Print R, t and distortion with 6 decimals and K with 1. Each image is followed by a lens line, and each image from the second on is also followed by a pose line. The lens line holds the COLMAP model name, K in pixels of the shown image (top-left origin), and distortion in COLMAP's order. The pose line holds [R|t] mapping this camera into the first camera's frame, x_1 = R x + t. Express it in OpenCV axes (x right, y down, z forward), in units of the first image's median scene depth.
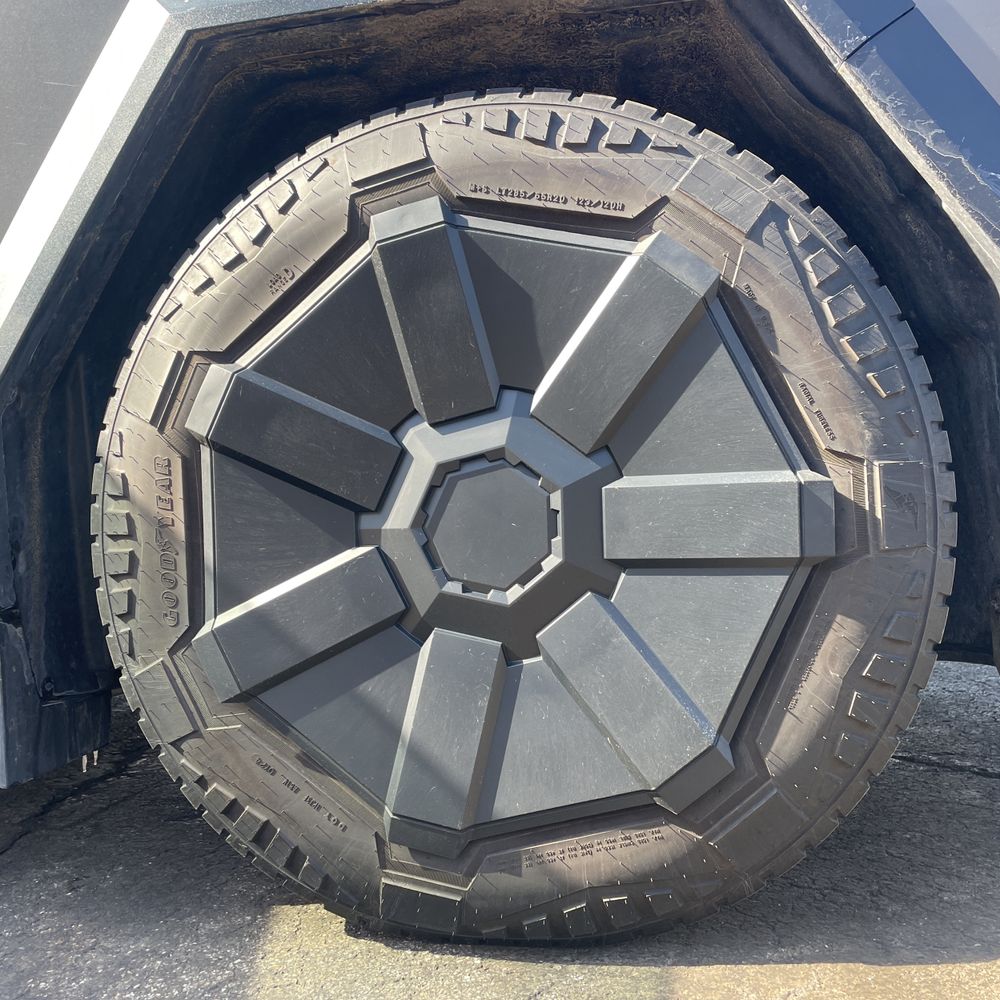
lens RADIAL K [[989.7, 0, 500.0], [0, 989.7, 500.0], [0, 0, 1]] dist [0.065684, -0.032097]
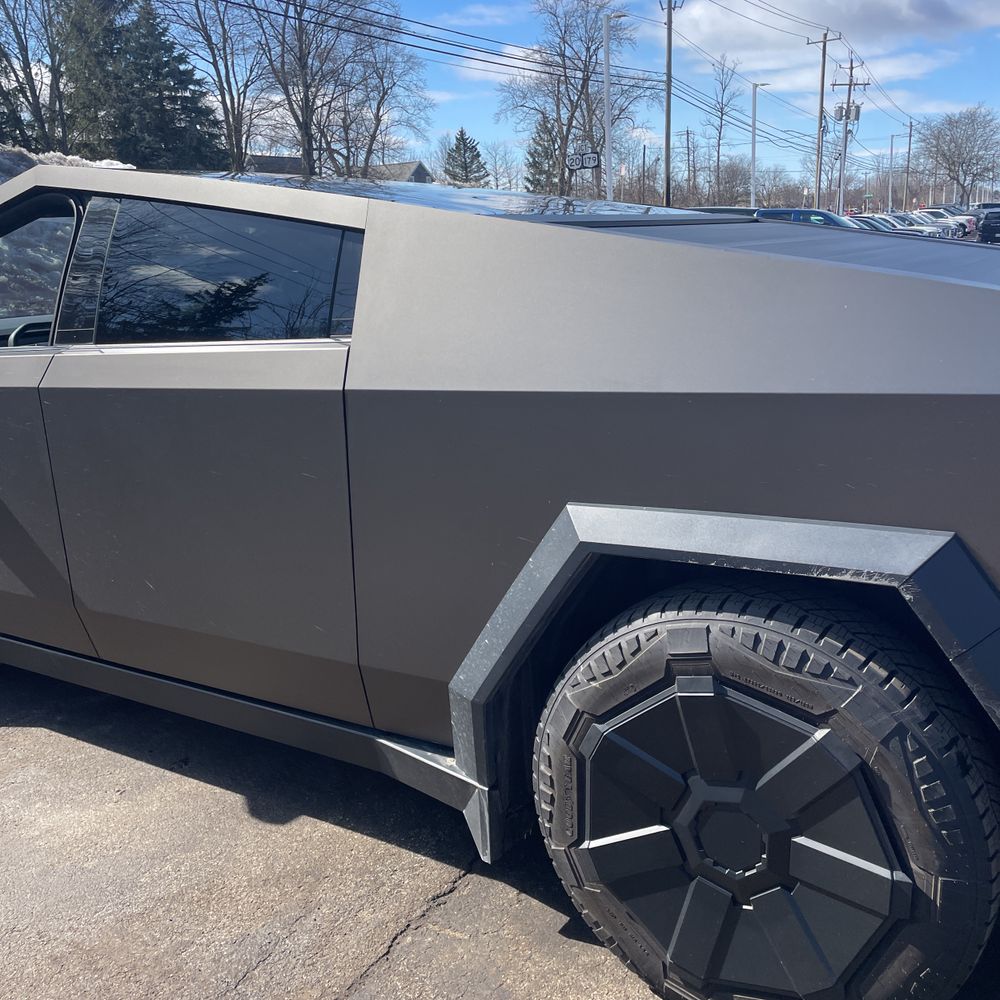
lens RADIAL K [[990.3, 0, 516.6], [0, 990.3, 498.6], [0, 0, 1]] dist [0.094129, -0.105781]
pose [[0.930454, 0.105995, -0.350743, 0.216106], [-0.022090, 0.971730, 0.235058, -1.057337], [0.365742, -0.210962, 0.906492, -0.757226]]
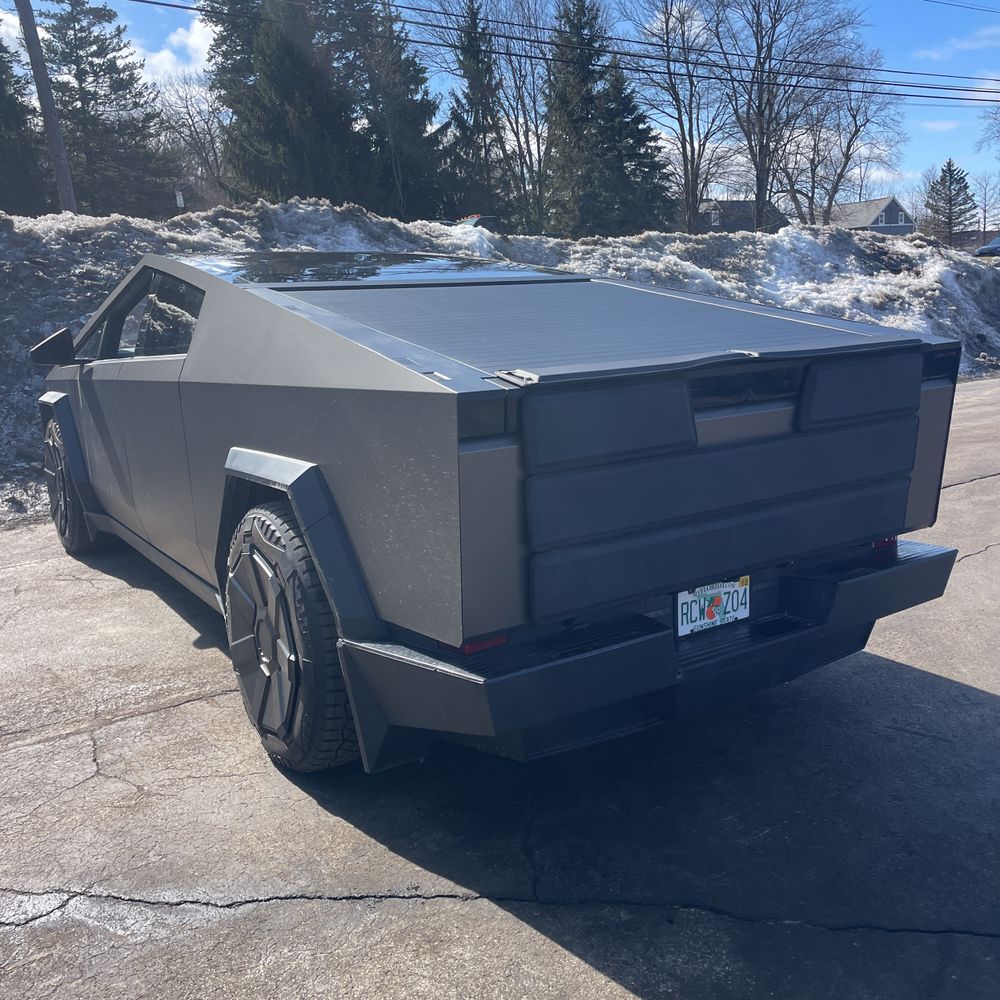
lens RADIAL K [[990.3, 0, 516.6], [0, 990.3, 498.6], [0, 0, 1]] dist [0.094129, -0.105781]
pose [[0.678811, 0.165695, -0.715375, 2.884272], [-0.020447, 0.978097, 0.207145, -1.153344], [0.734029, -0.125985, 0.667330, -0.545372]]
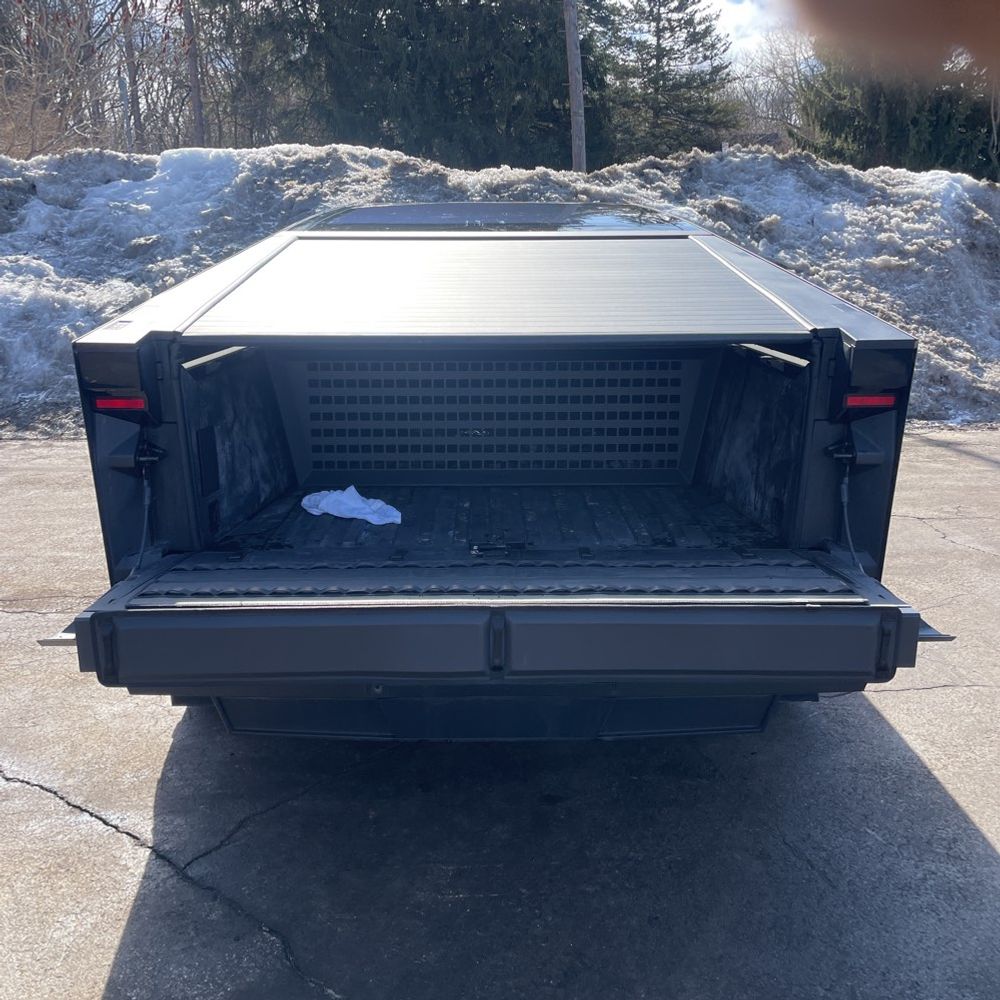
lens RADIAL K [[988.8, 0, 500.0], [0, 988.8, 500.0], [0, 0, 1]] dist [0.091496, -0.098593]
pose [[0.175999, 0.274875, -0.945235, 3.524518], [-0.045393, 0.961468, 0.271143, -1.231585], [0.983343, -0.004814, 0.181695, 1.417457]]
